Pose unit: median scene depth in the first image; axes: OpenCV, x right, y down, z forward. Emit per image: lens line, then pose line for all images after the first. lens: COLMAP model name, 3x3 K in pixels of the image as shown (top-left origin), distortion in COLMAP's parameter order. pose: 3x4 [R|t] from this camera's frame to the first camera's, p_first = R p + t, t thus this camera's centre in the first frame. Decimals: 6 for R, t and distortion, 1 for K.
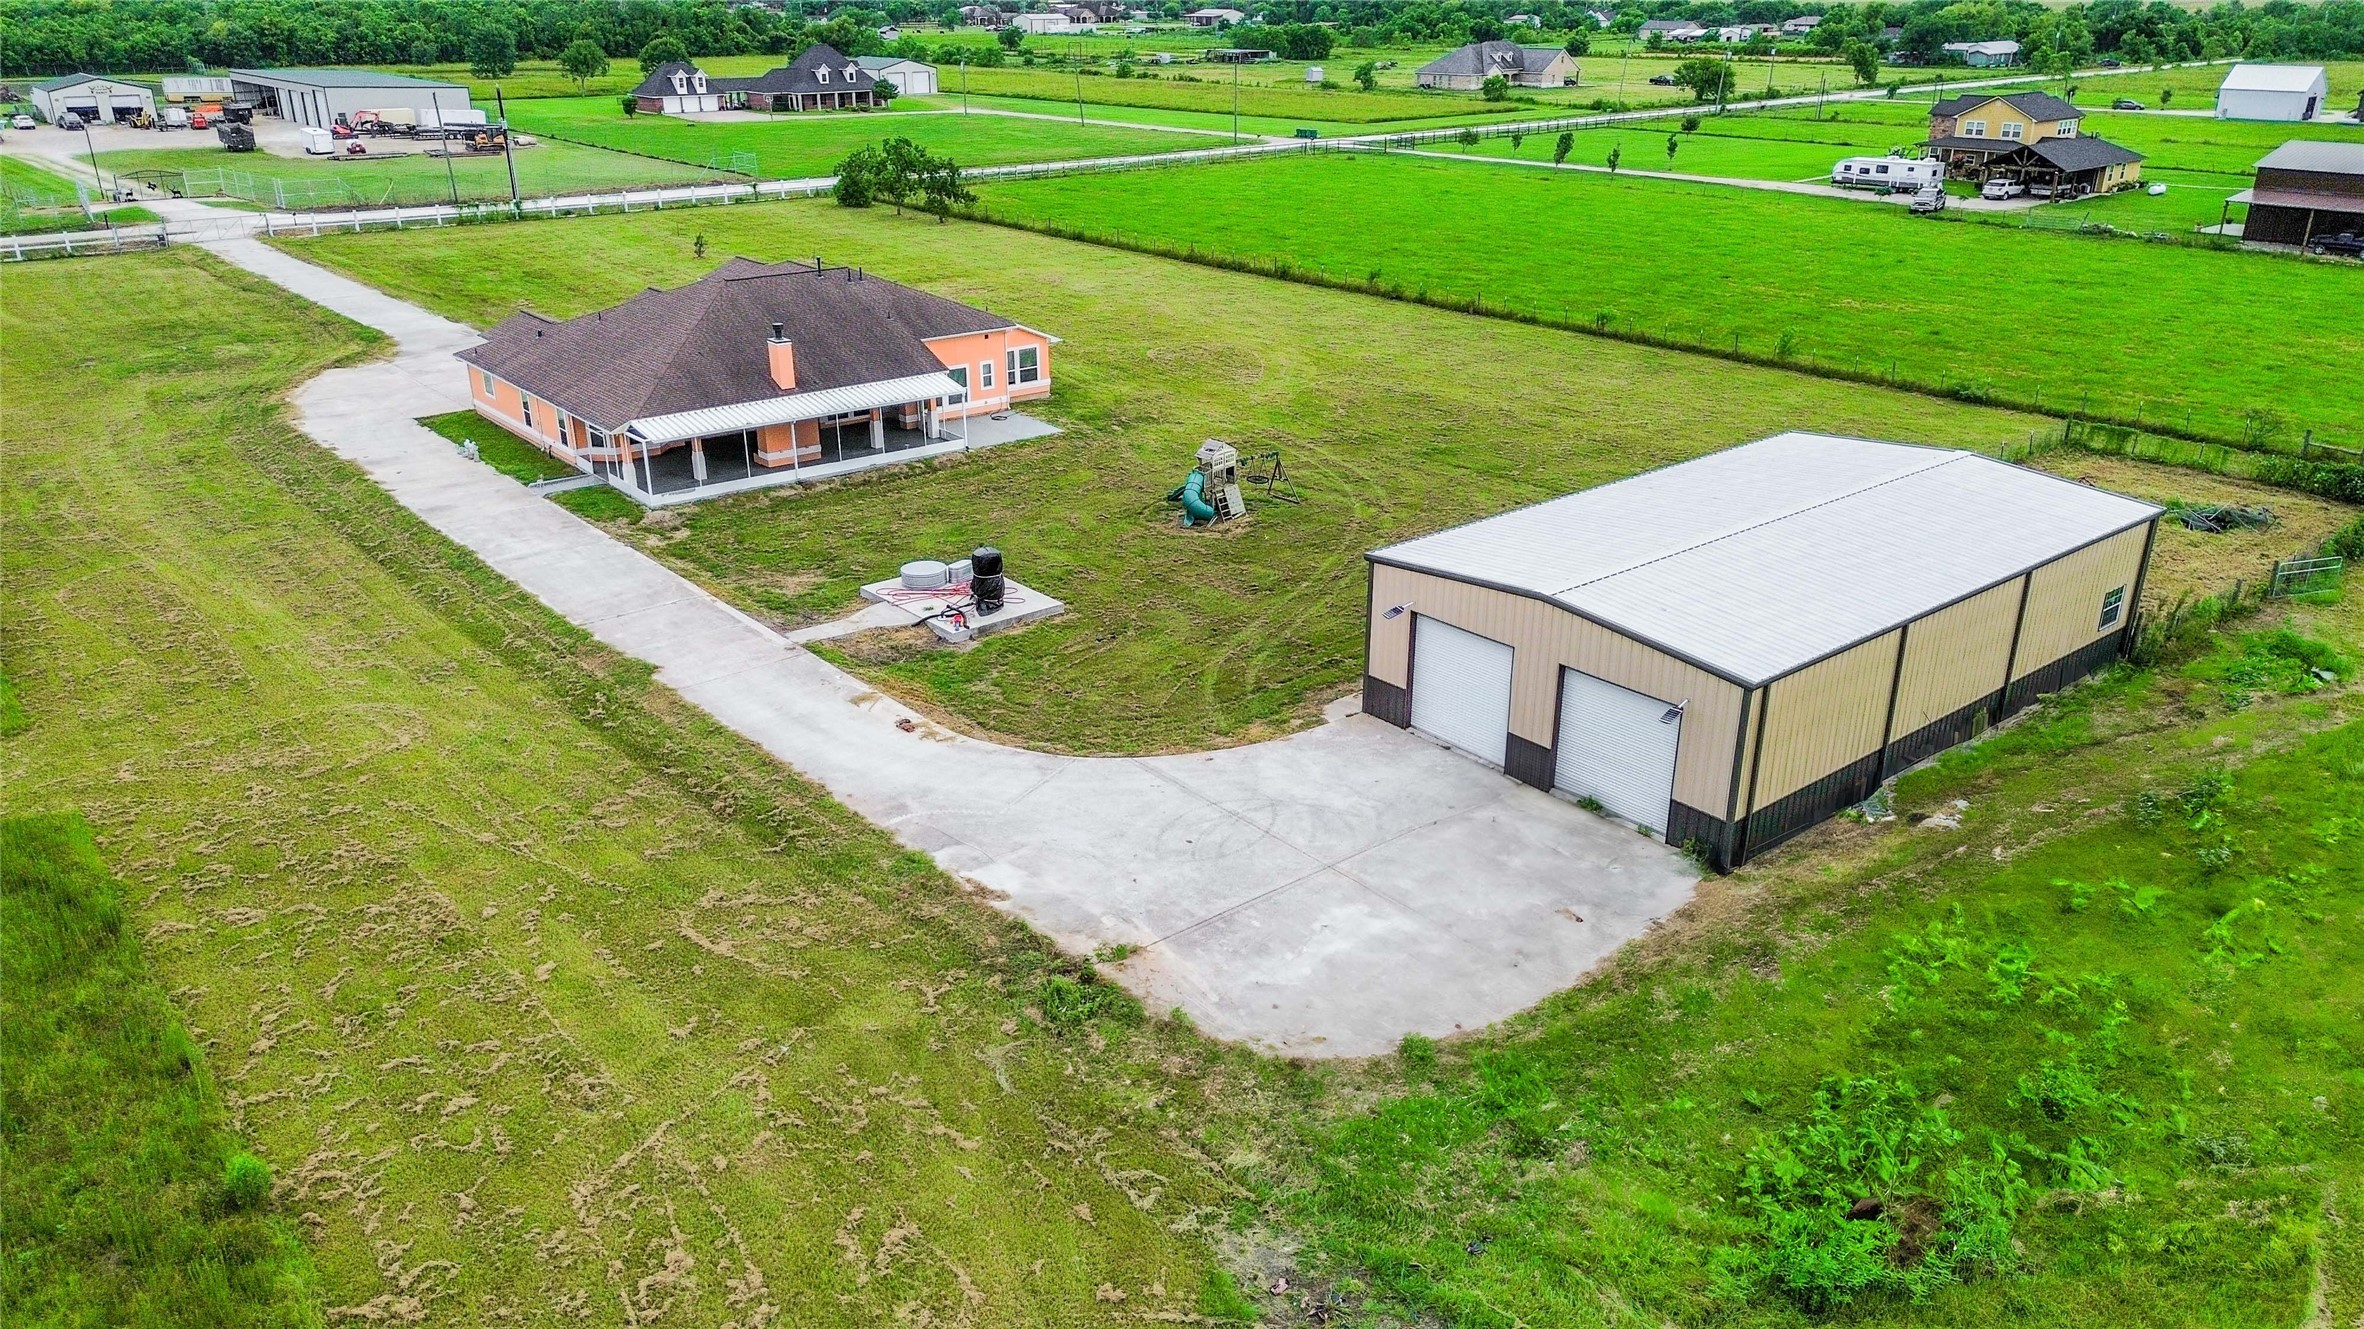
lens RADIAL K [[1685.9, 0, 1182.0], [0, 1685.9, 664.5], [0, 0, 1]] dist [0.061032, -0.063723]
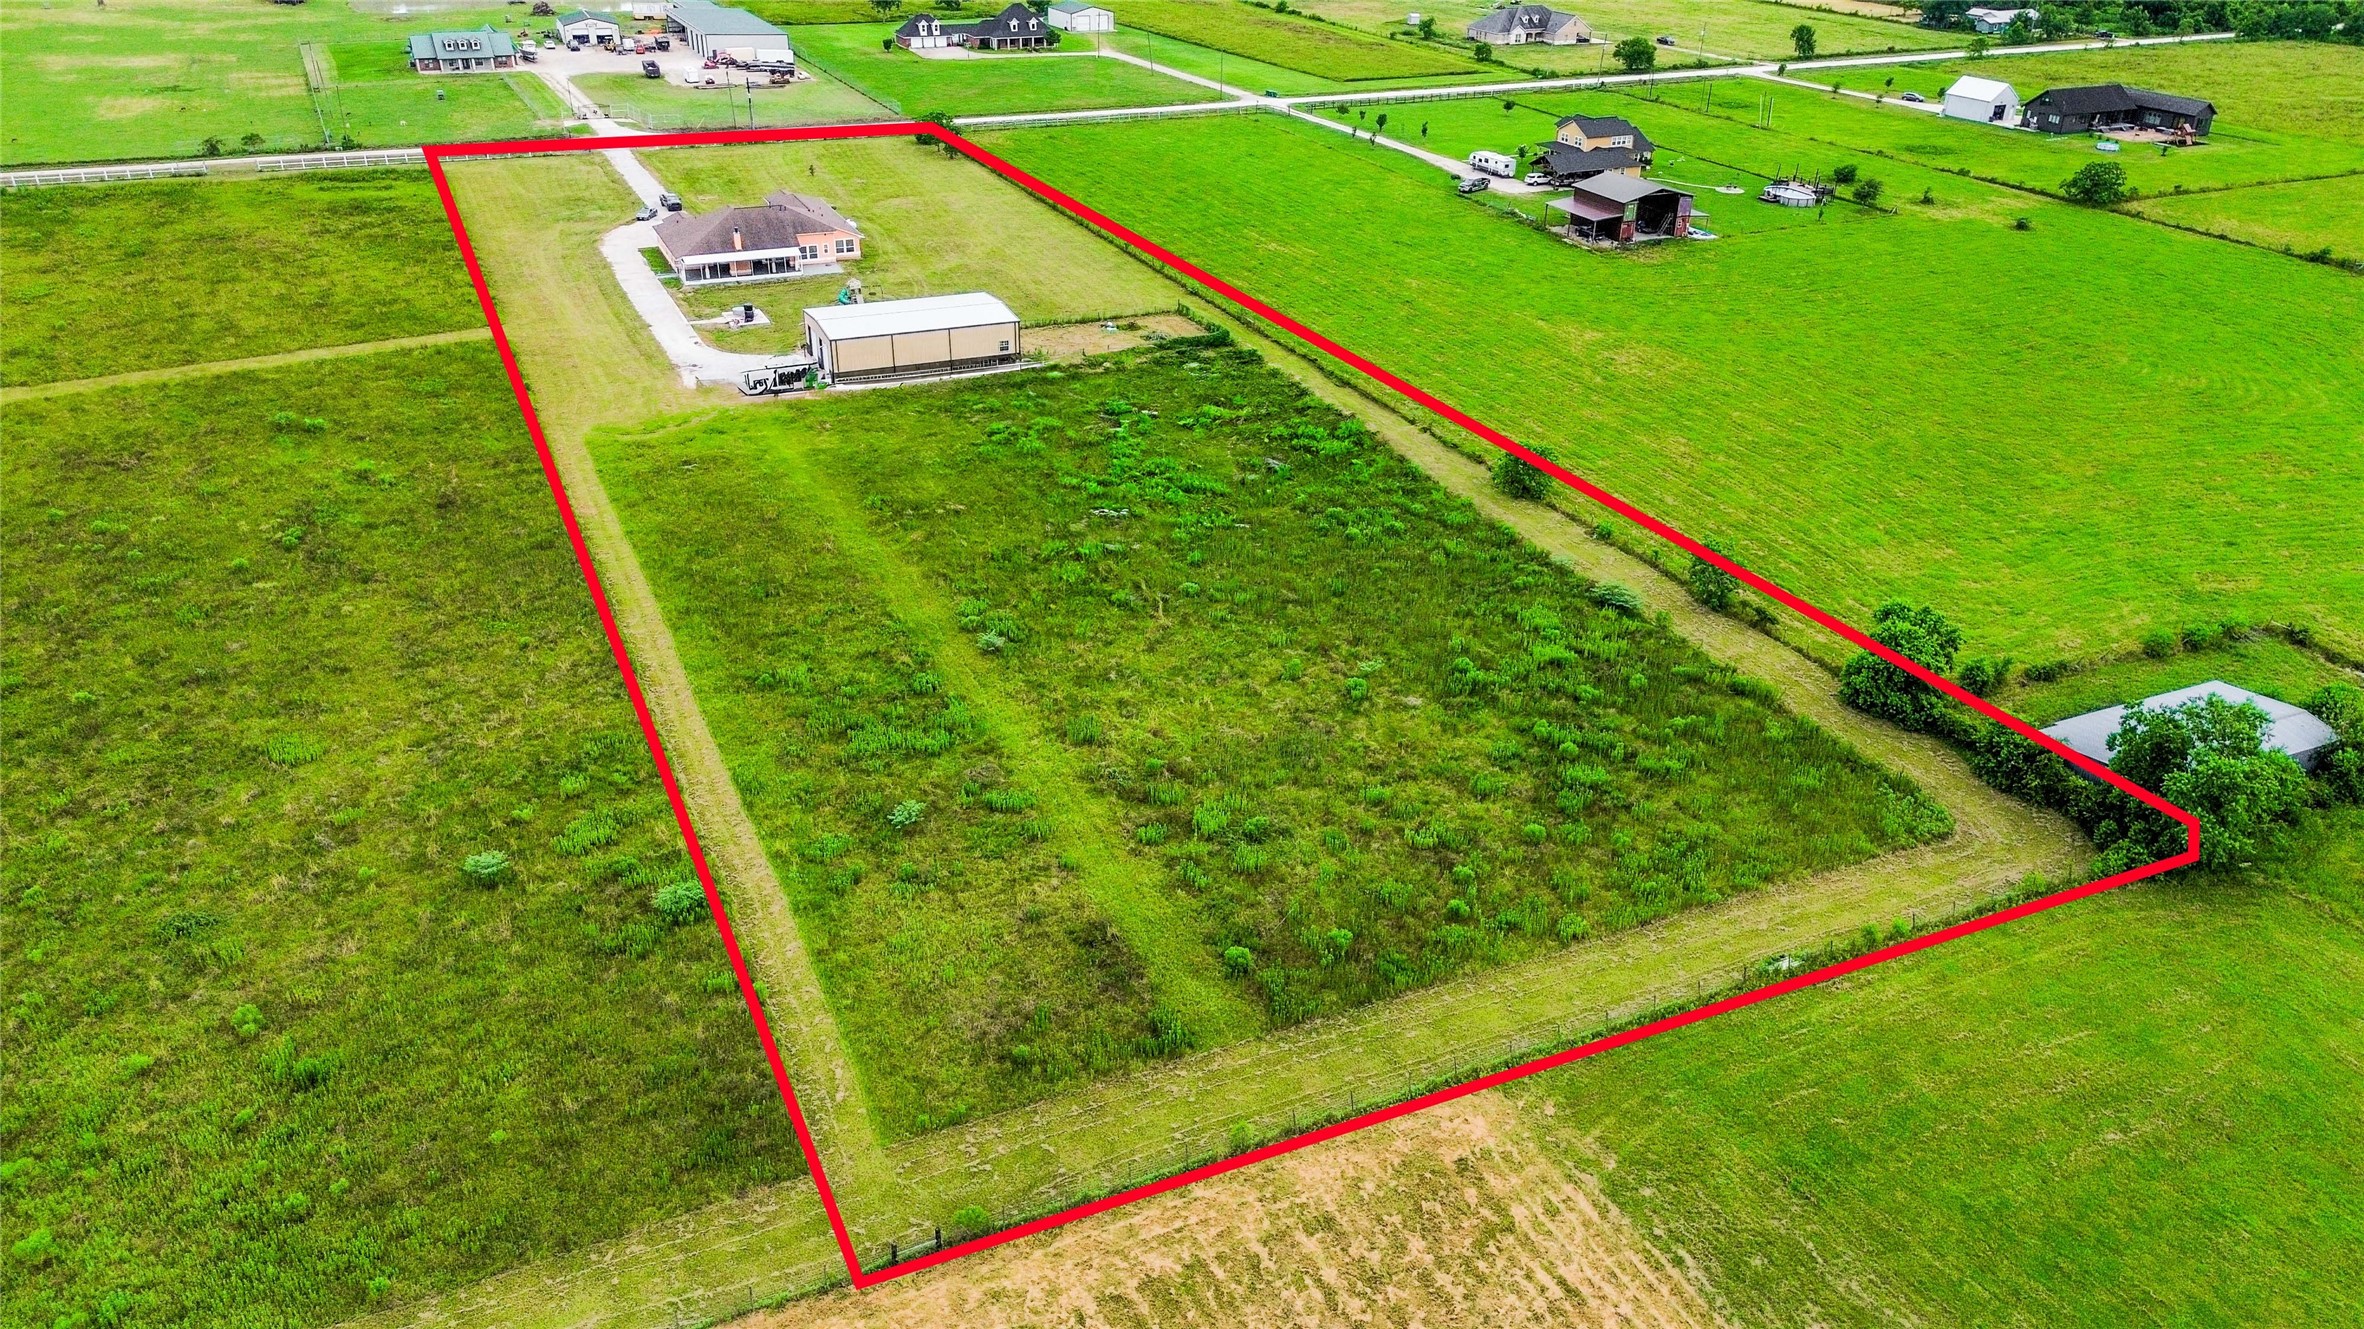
lens RADIAL K [[1685.9, 0, 1182.0], [0, 1685.9, 664.5], [0, 0, 1]] dist [0.061032, -0.063723]
pose [[0.964626, 0.135890, -0.225898, 1.259586], [-0.114385, 0.987790, 0.105767, 0.150077], [0.237512, -0.076186, 0.968392, -1.720511]]
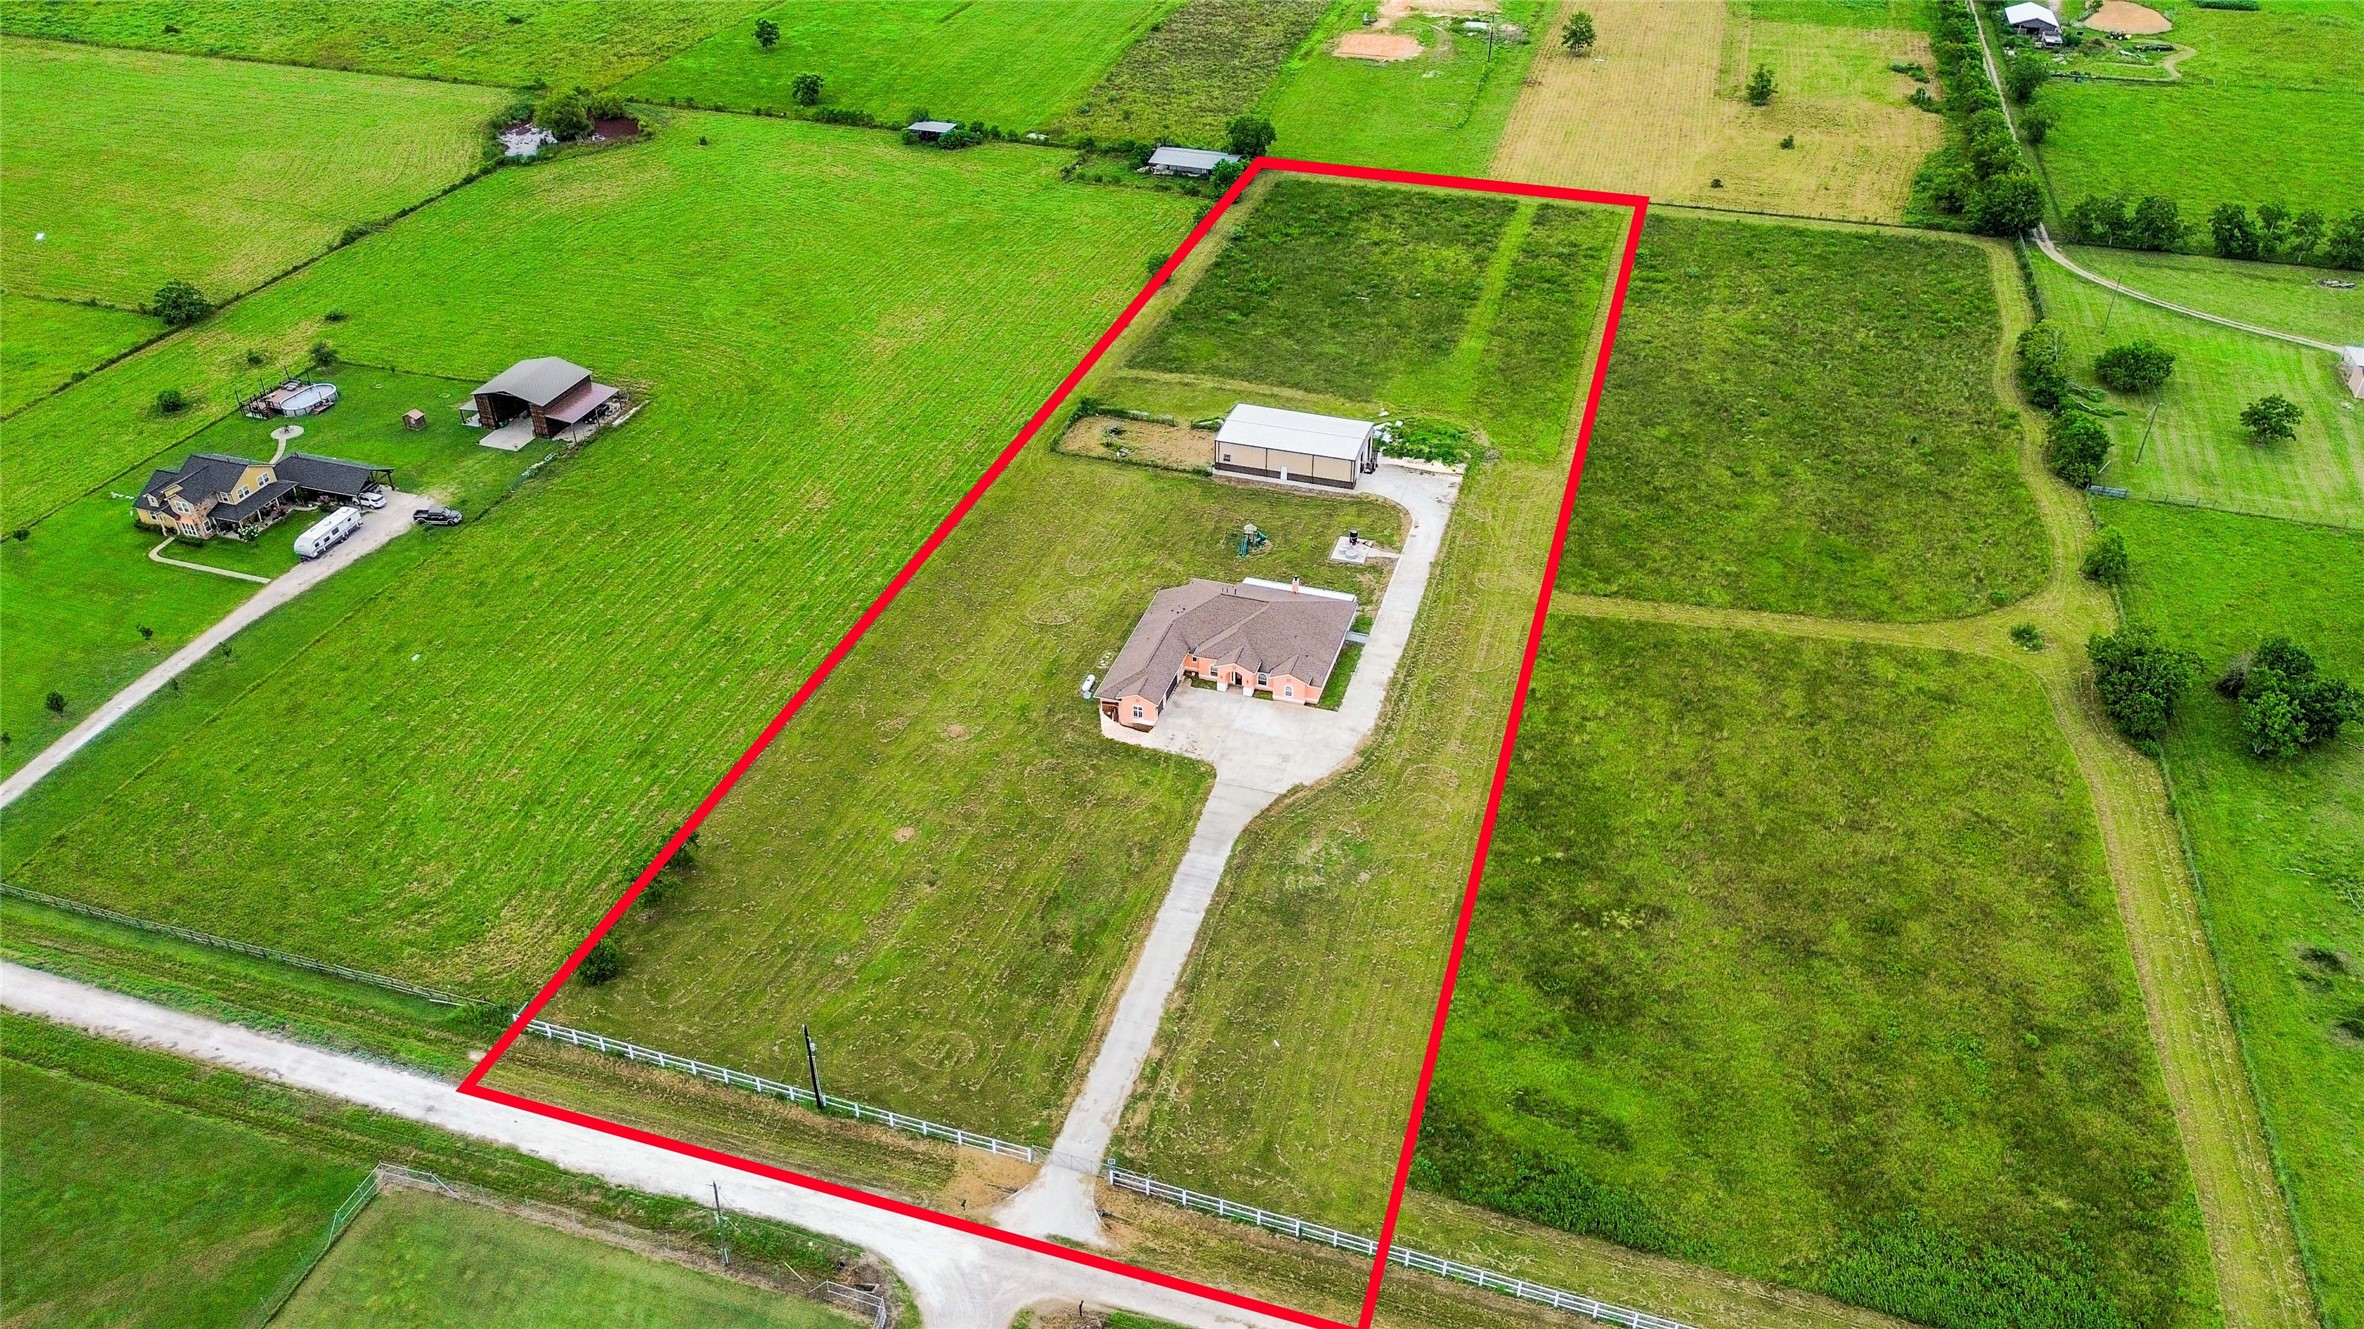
lens RADIAL K [[1685.9, 0, 1182.0], [0, 1685.9, 664.5], [0, 0, 1]] dist [0.061032, -0.063723]
pose [[-0.542094, -0.478092, 0.691059, -2.163913], [0.317302, 0.645038, 0.695158, -2.134231], [-0.778109, 0.596115, -0.197972, 1.757486]]
